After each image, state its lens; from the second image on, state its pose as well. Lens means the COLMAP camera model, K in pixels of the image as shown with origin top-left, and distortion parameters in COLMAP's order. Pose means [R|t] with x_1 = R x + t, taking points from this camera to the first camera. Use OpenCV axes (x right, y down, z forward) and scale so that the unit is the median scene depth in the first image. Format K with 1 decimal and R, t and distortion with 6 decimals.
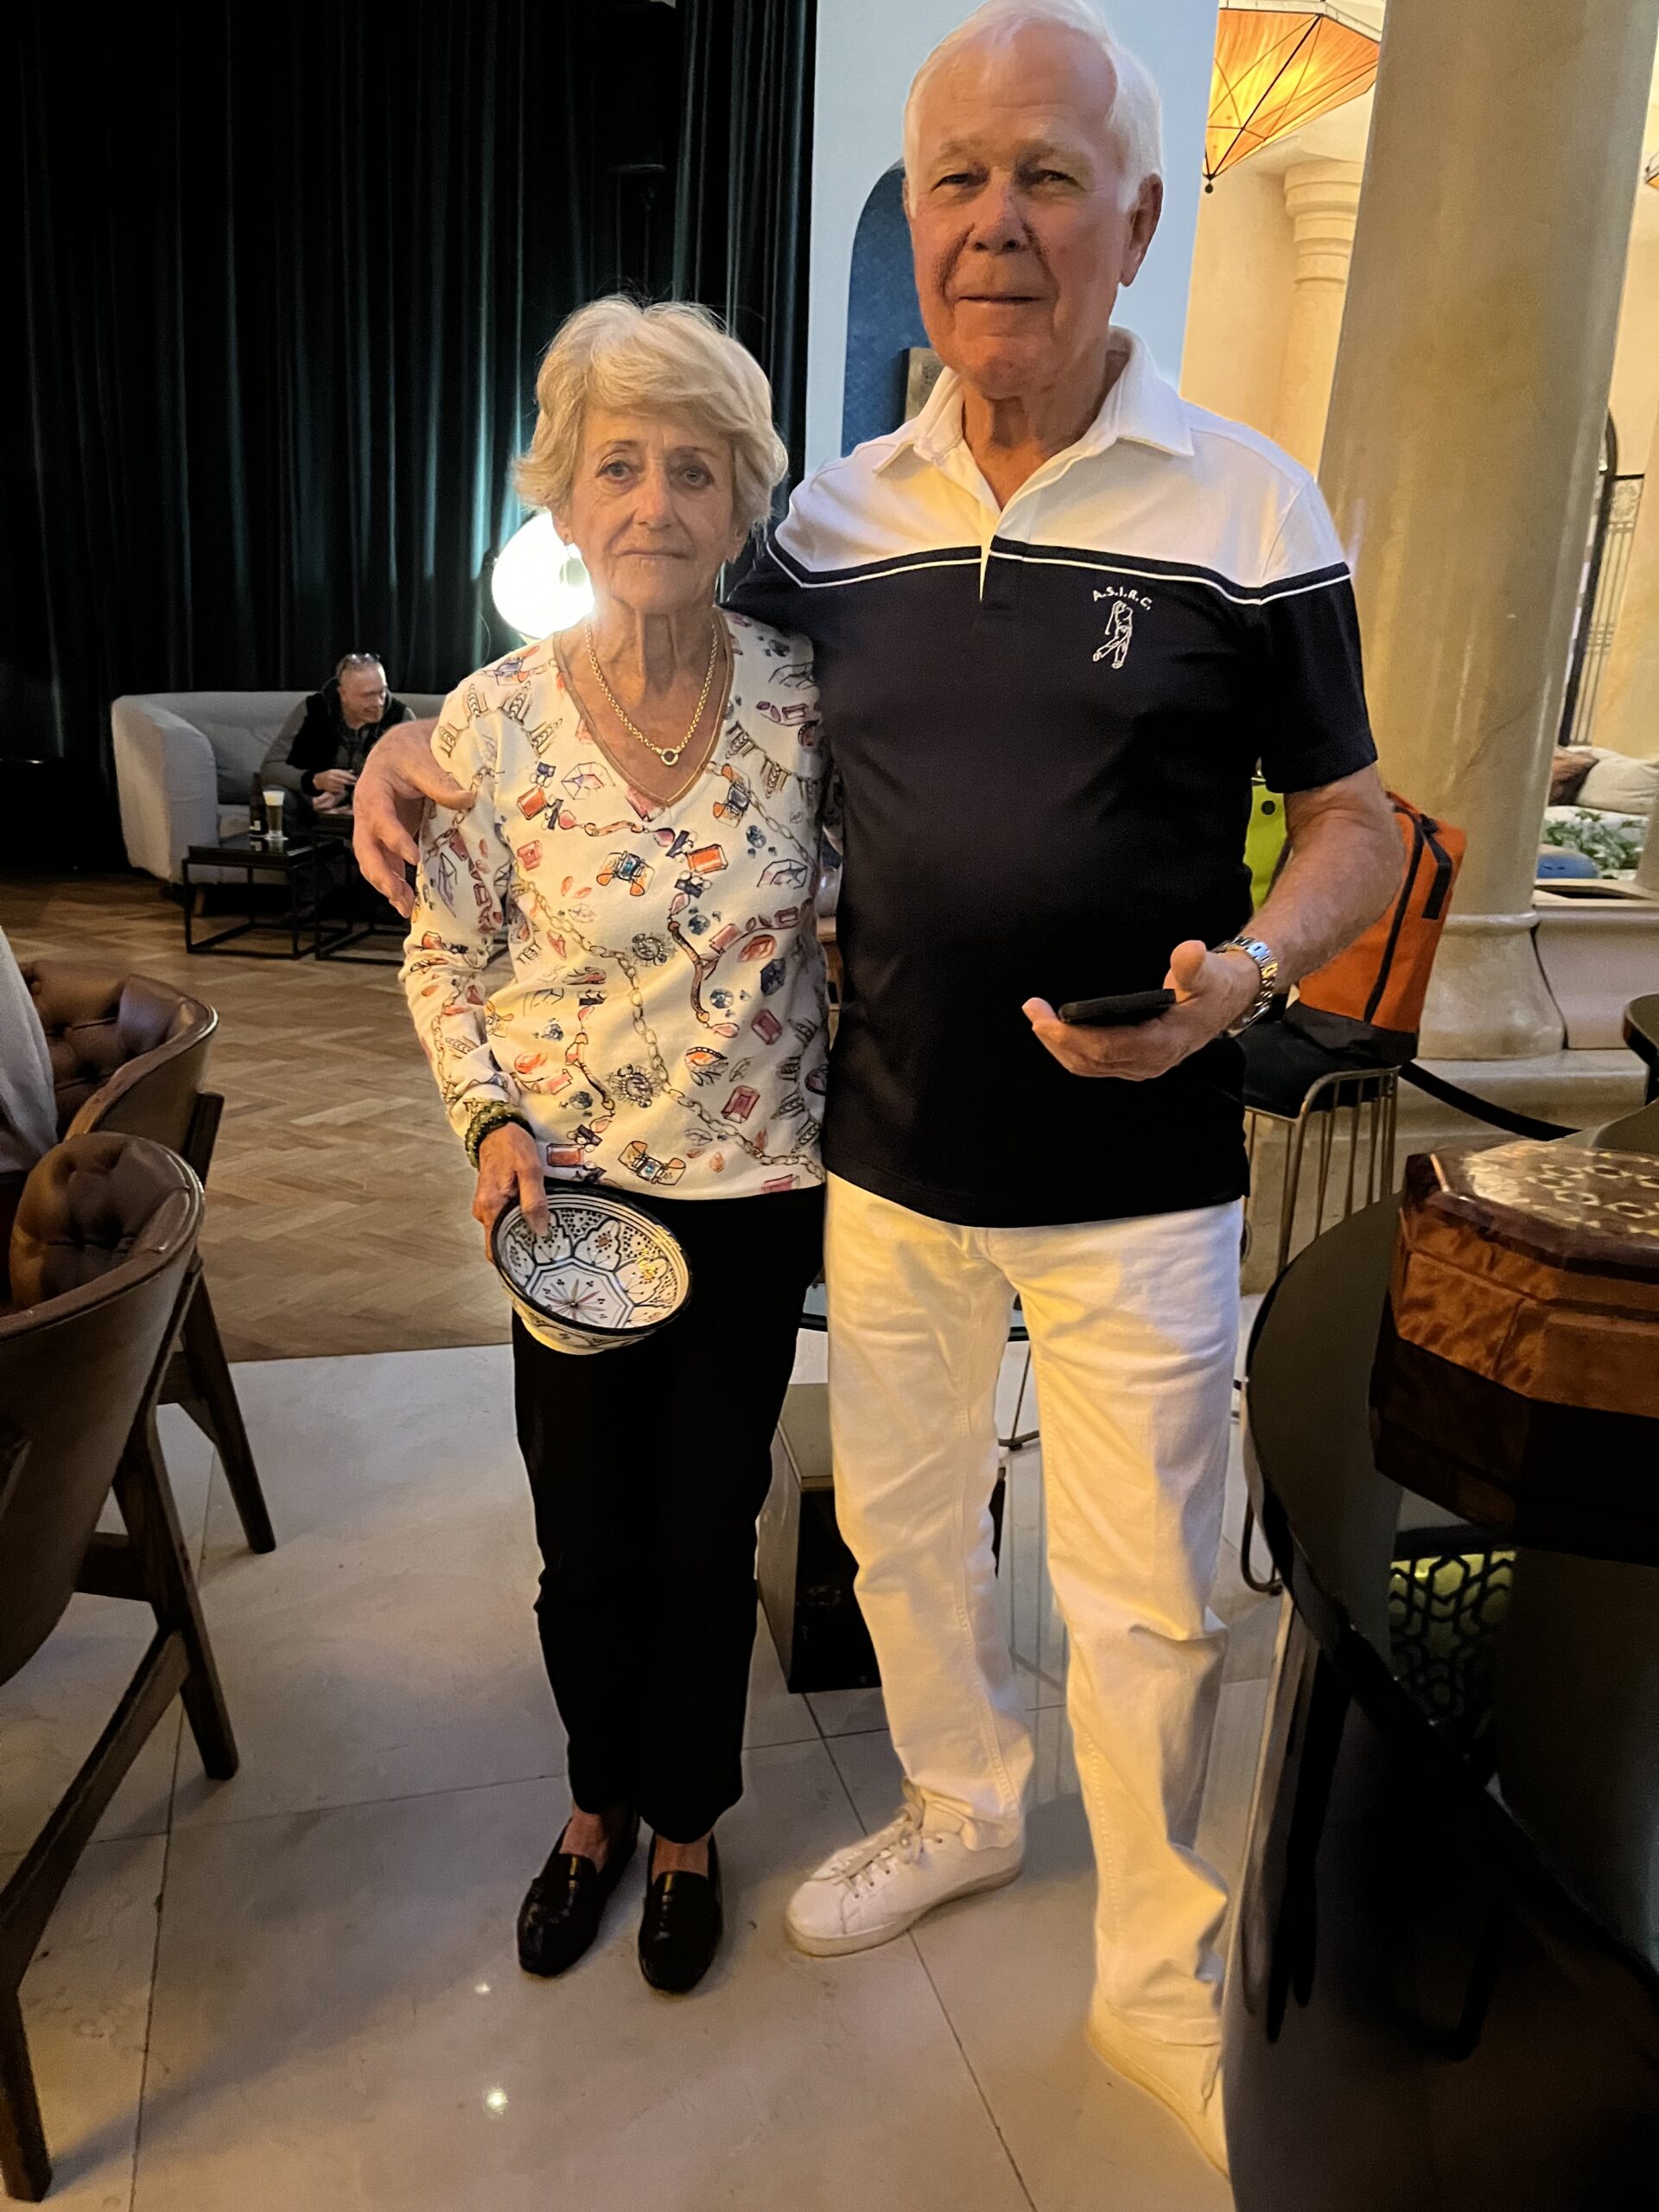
lens RADIAL K [[1694.0, 0, 831.9], [0, 1694.0, 1121.1], [0, 0, 1]] dist [0.047648, -0.069777]
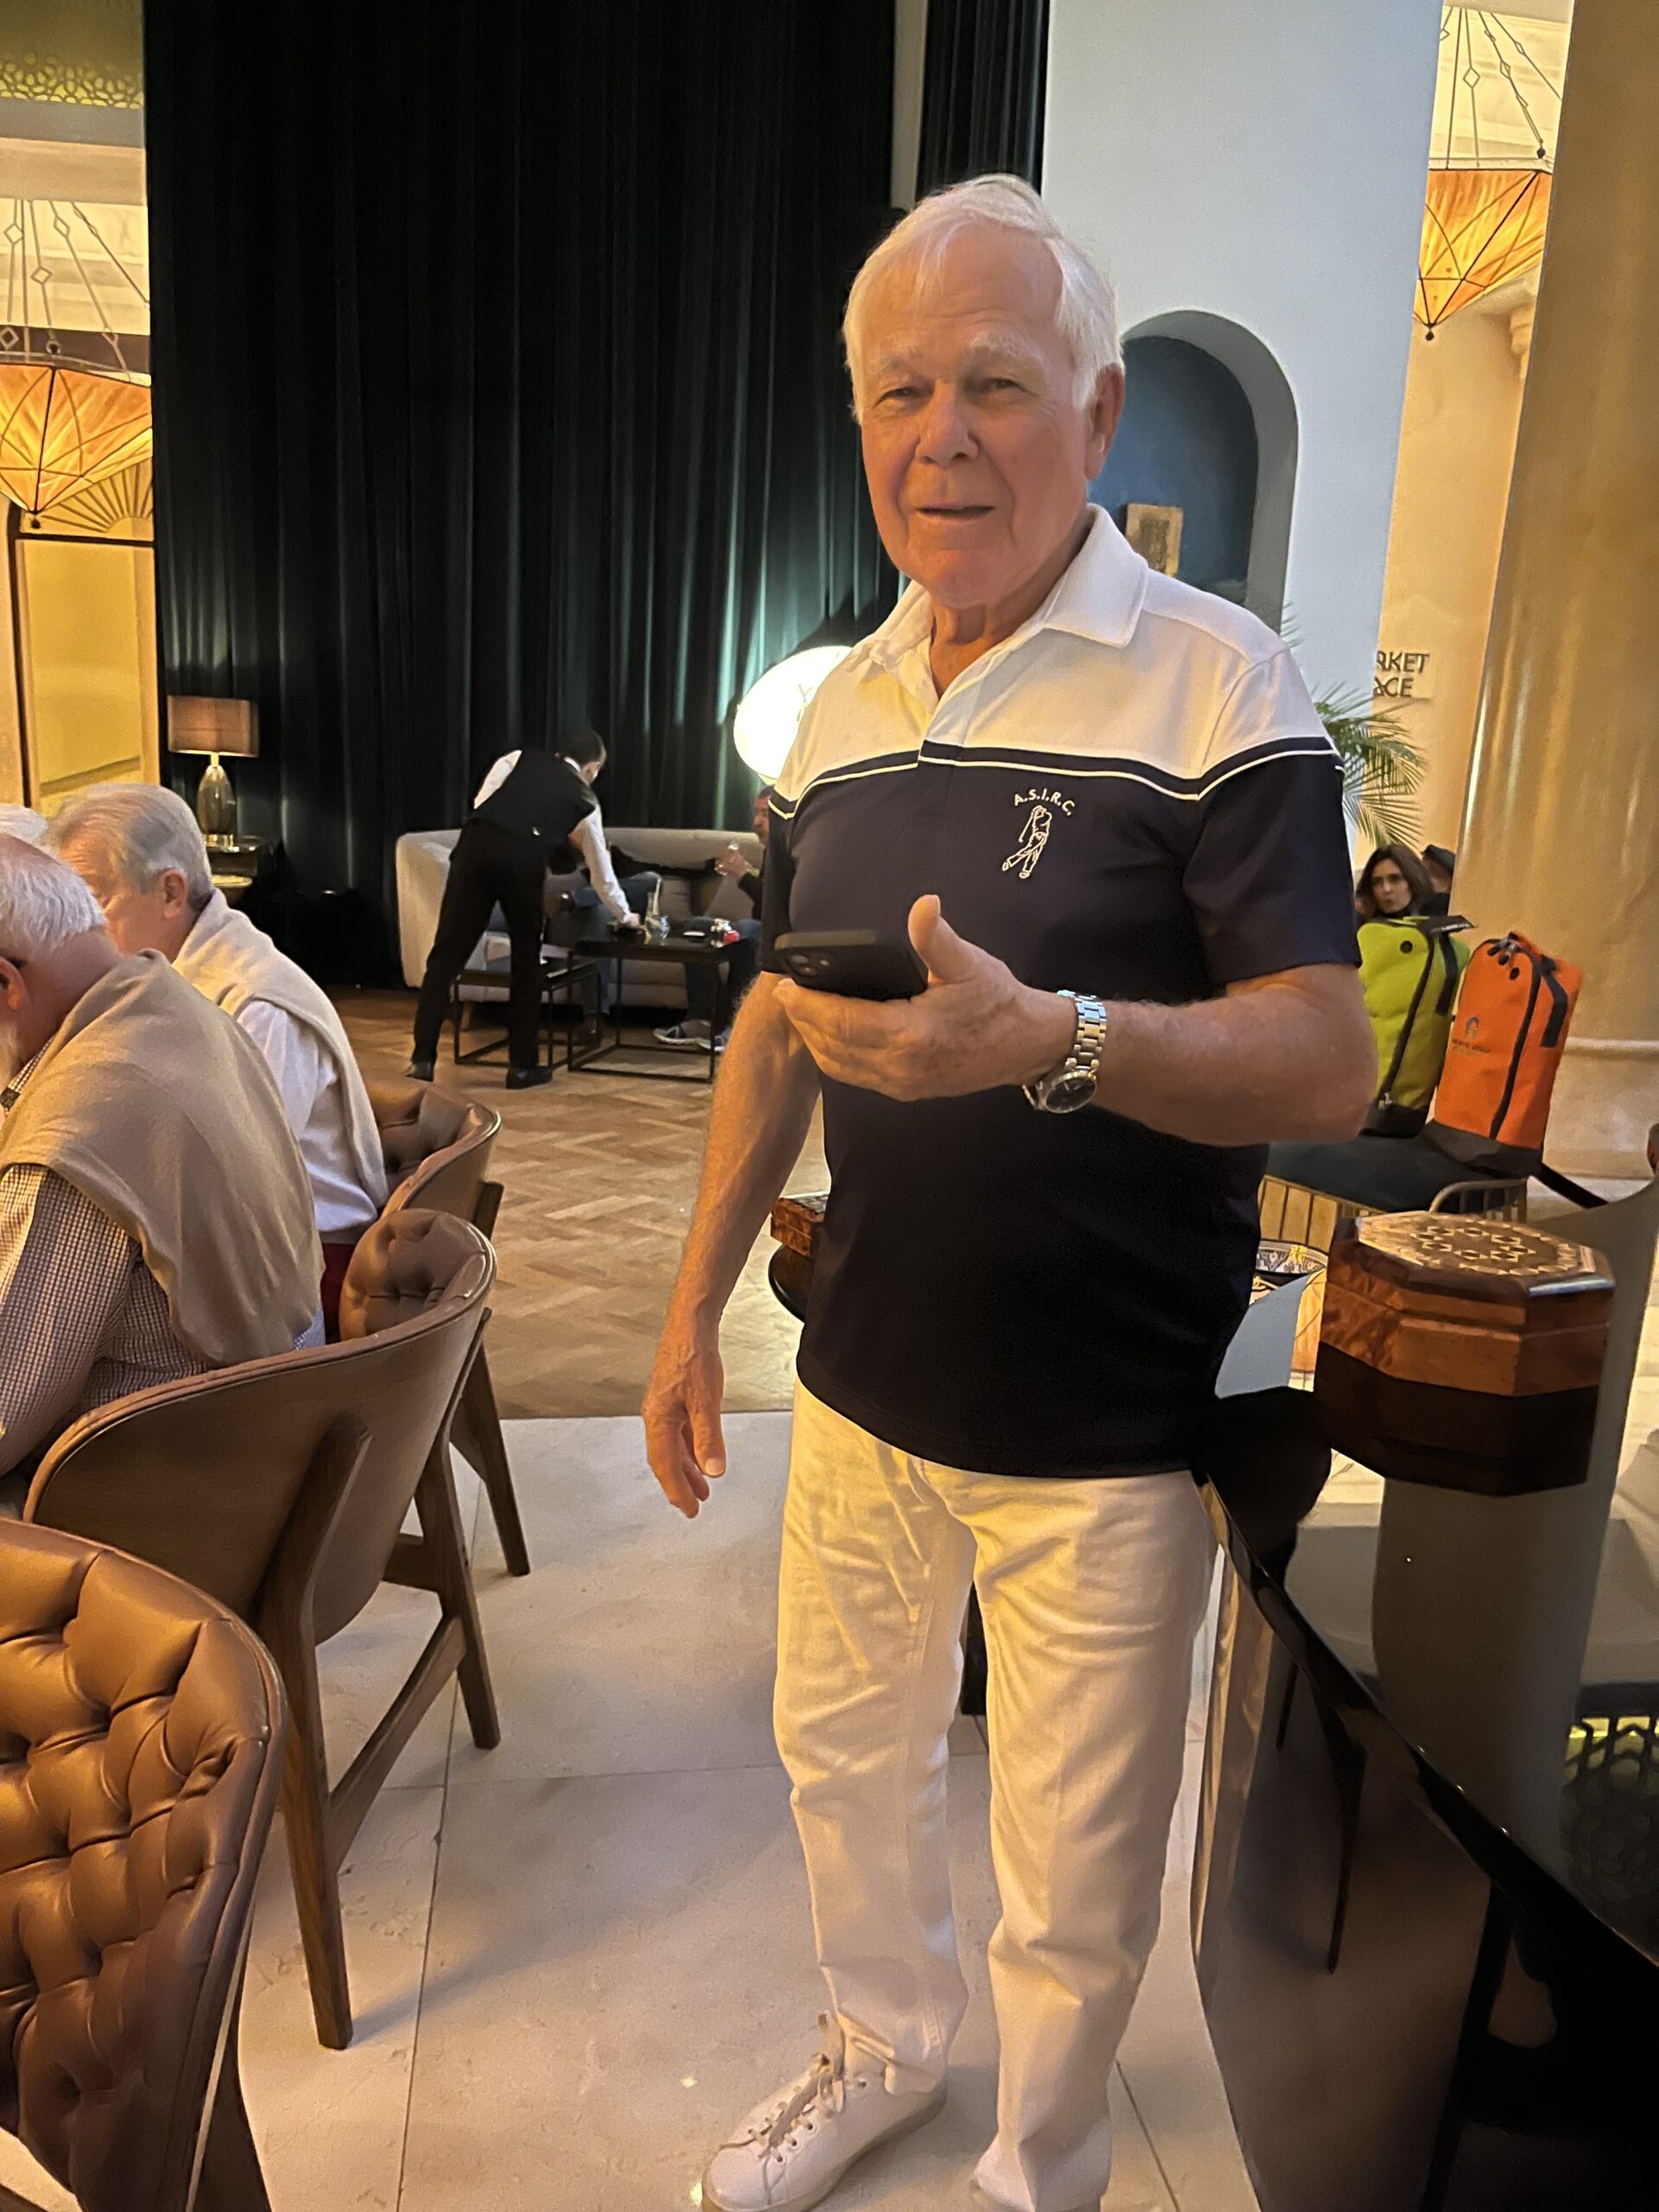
lens RADIAL K [[1694.0, 0, 842.8], [0, 1694.0, 1119.5], [0, 0, 1]] dist [0.047648, -0.069777]
pose [[0.991775, 0.013986, -0.127227, 0.031396], [-0.022595, 0.997532, -0.066475, 0.012586], [0.125983, 0.068803, 0.989644, -0.150291]]
